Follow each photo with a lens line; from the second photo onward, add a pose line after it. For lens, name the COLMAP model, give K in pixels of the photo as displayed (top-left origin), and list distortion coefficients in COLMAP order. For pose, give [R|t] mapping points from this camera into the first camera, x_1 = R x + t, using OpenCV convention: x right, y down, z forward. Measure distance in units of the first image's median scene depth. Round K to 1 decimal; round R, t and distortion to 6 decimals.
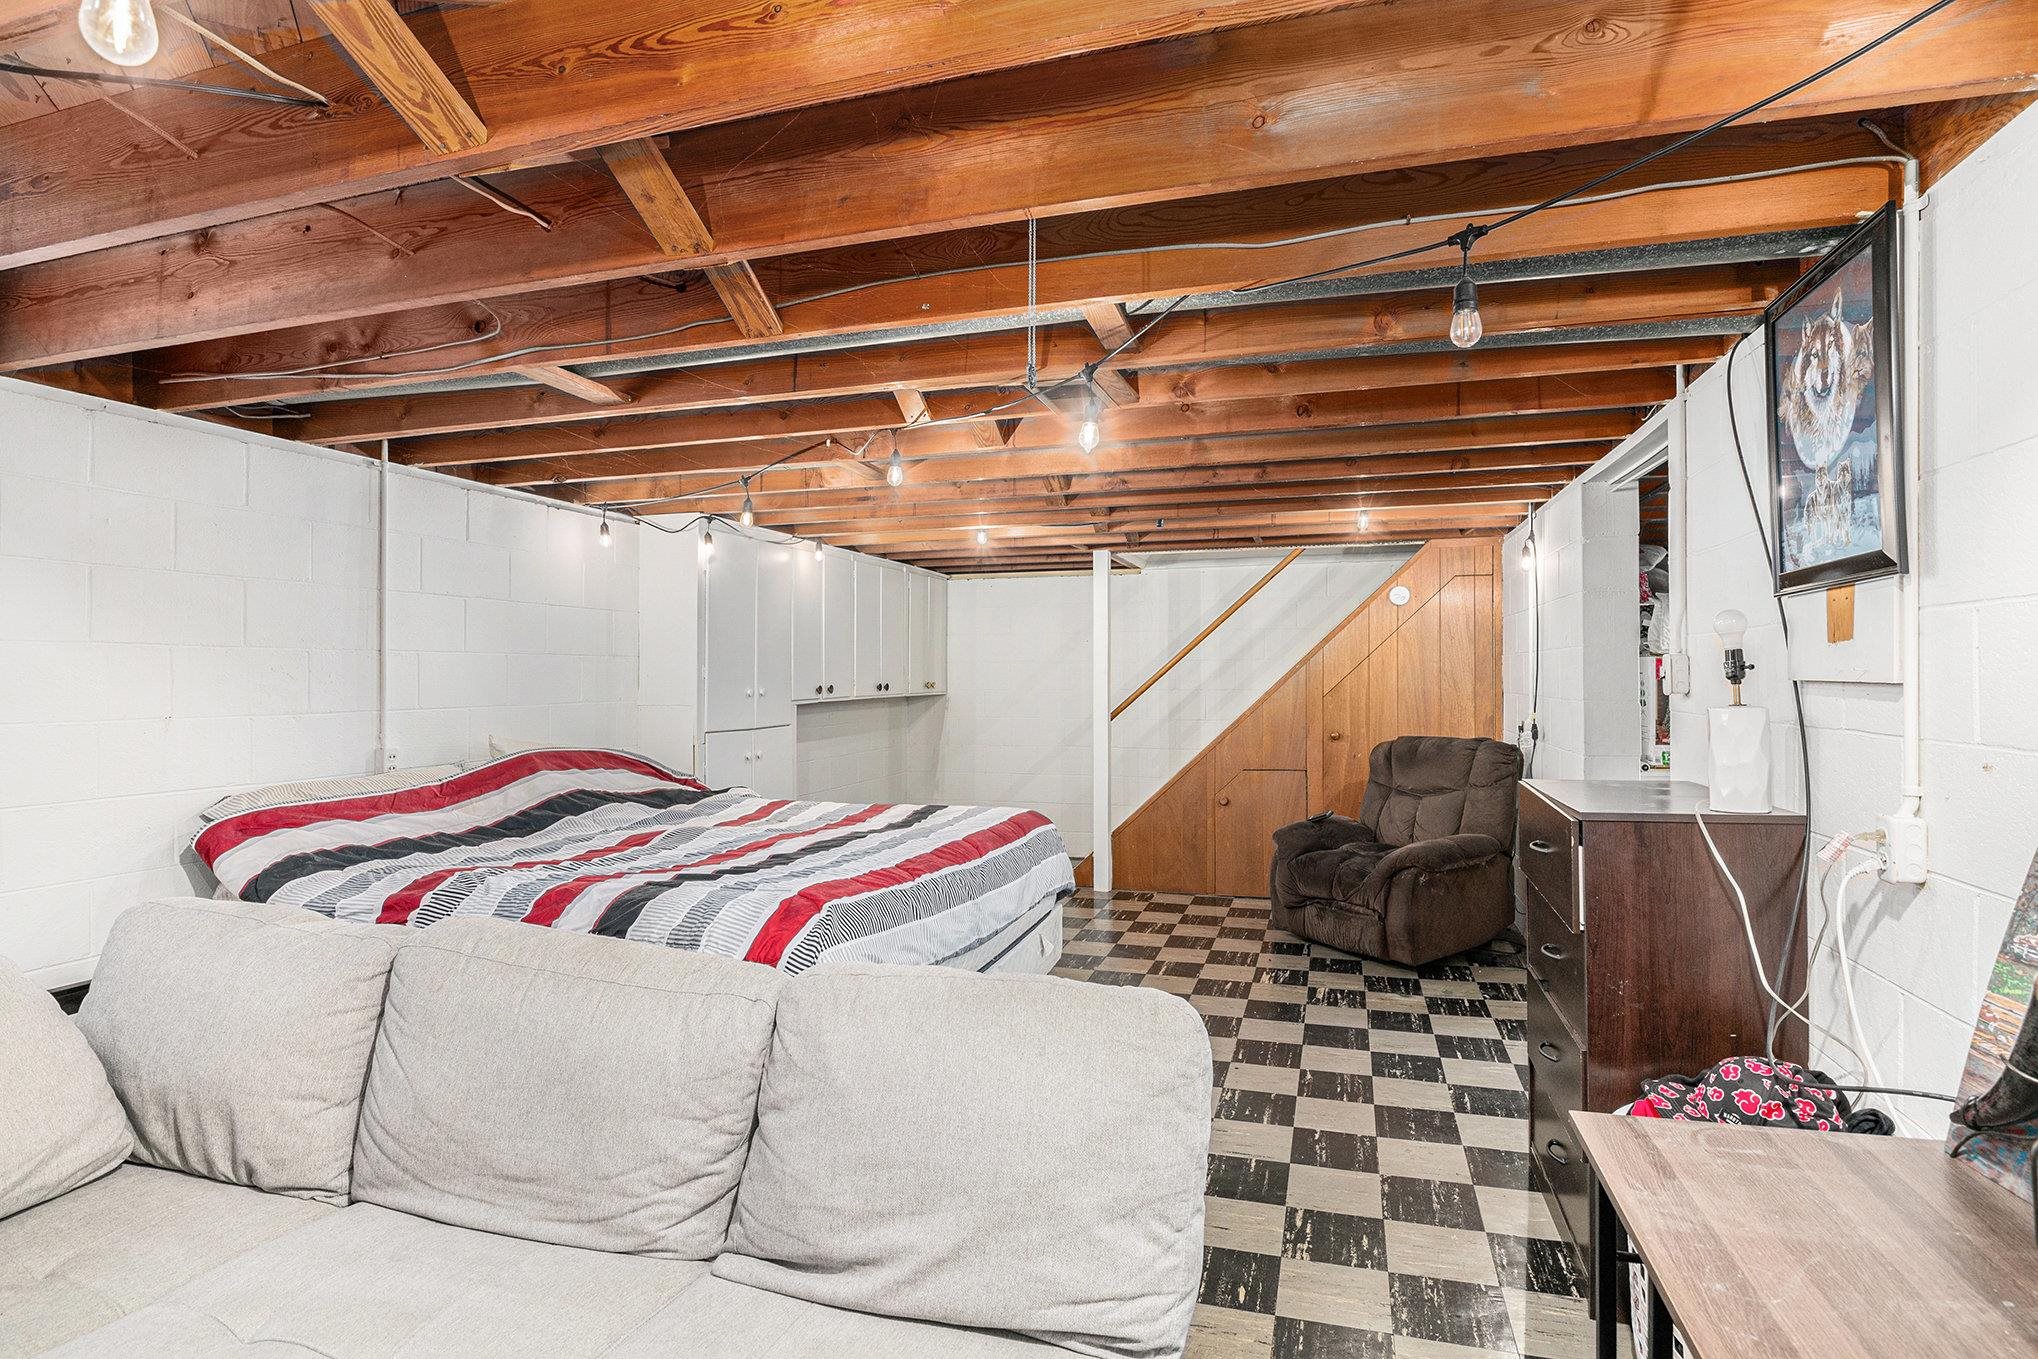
lens RADIAL K [[1009.6, 0, 1020.3], [0, 1009.6, 674.7], [0, 0, 1]] dist [0.002250, -0.021488]
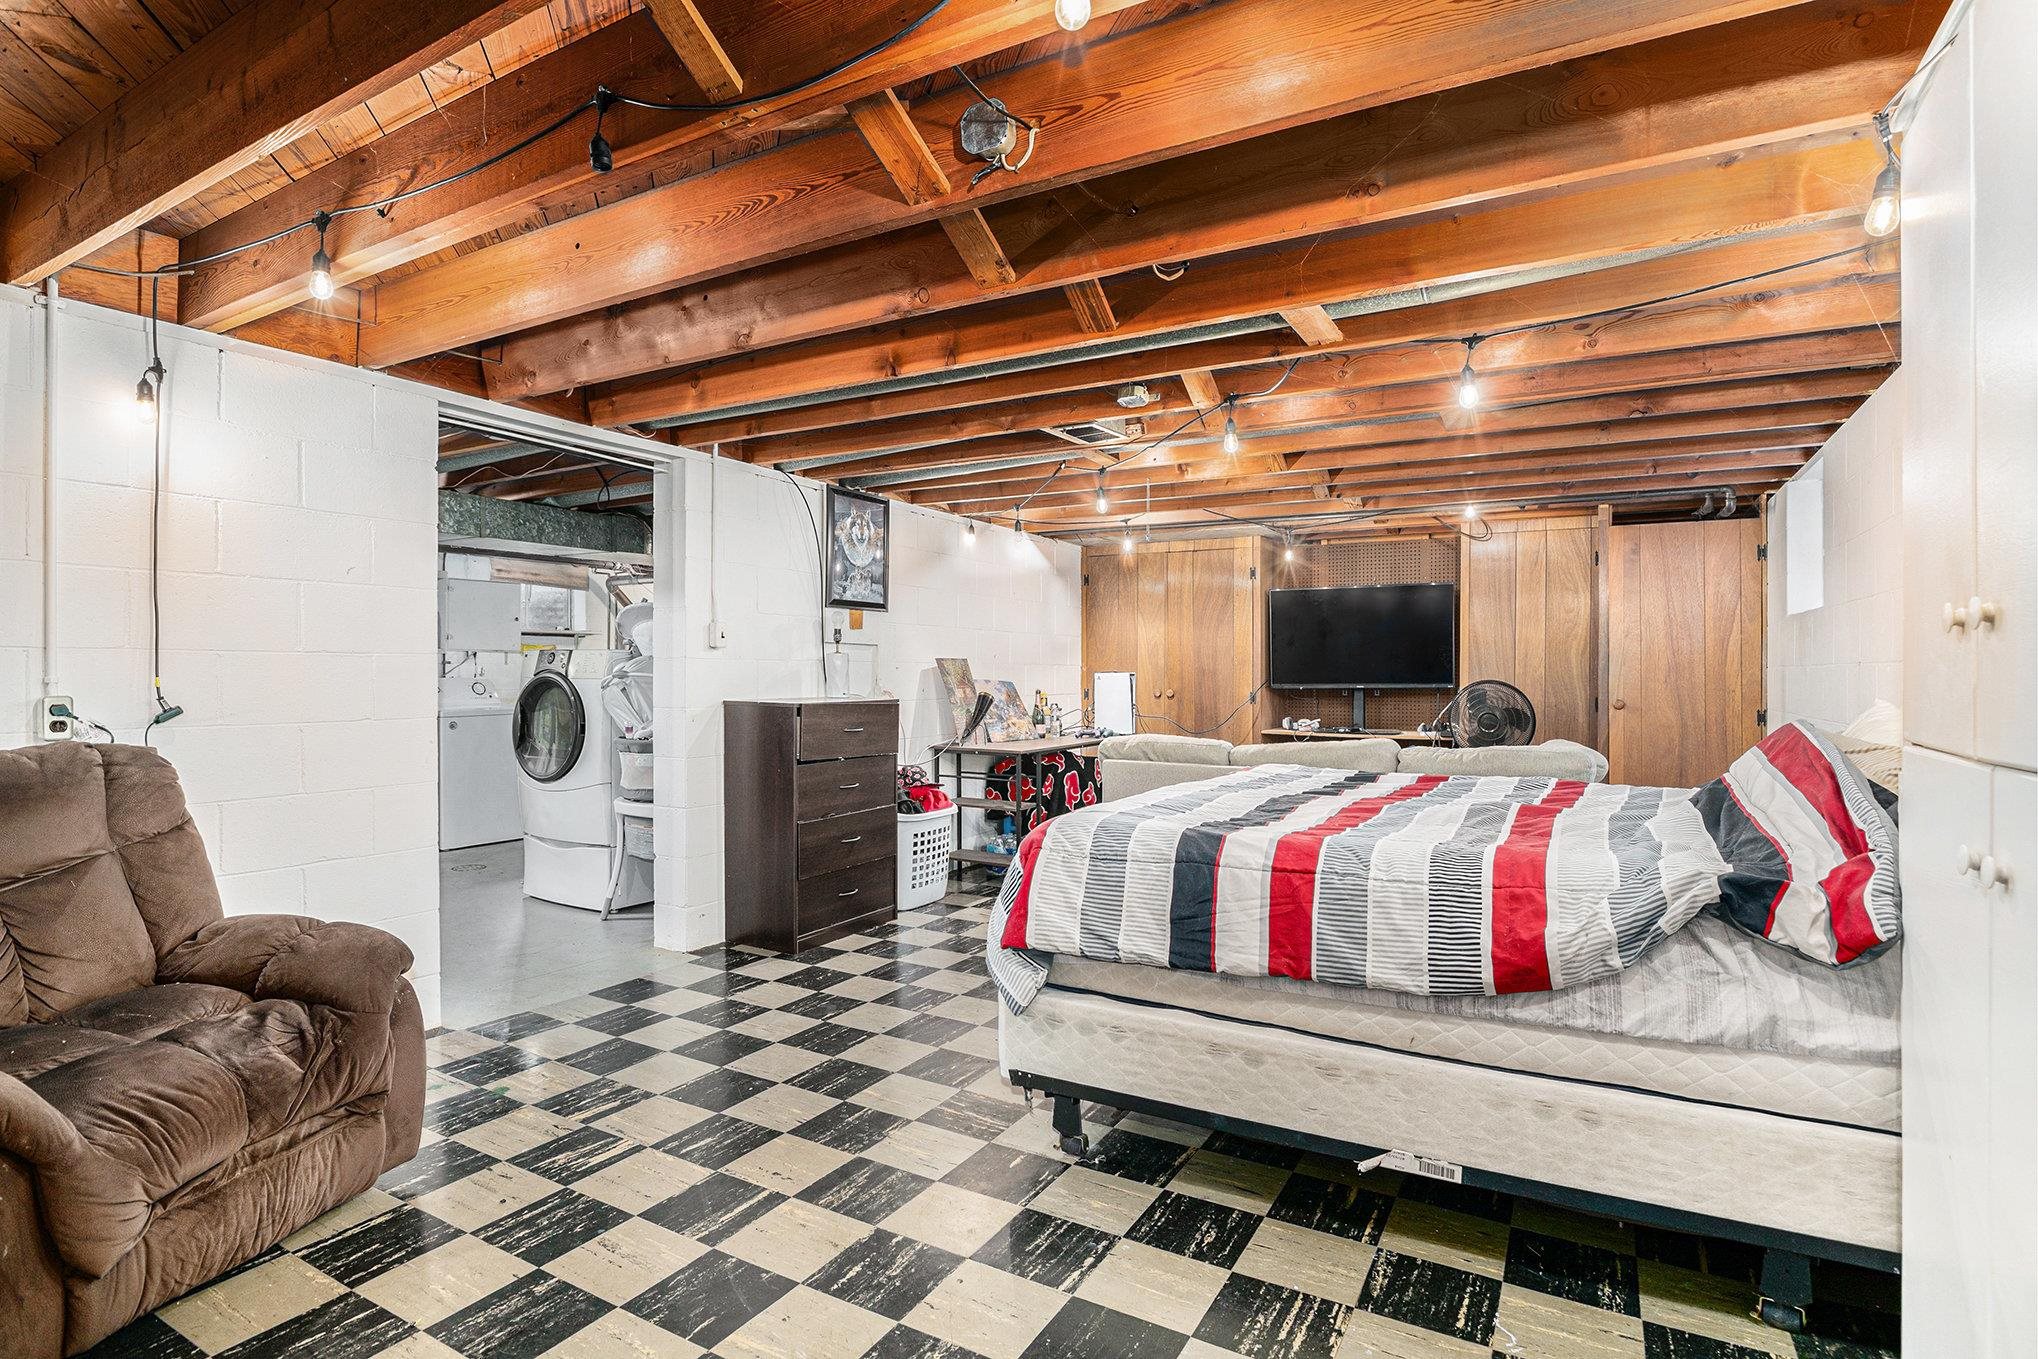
lens RADIAL K [[1009.6, 0, 1020.3], [0, 1009.6, 674.7], [0, 0, 1]] dist [0.002250, -0.021488]
pose [[-0.977073, 0.001731, 0.212895, -0.101115], [0.001732, 0.999998, -0.000181, 0.042220], [-0.212895, 0.000192, -0.977075, 1.600142]]
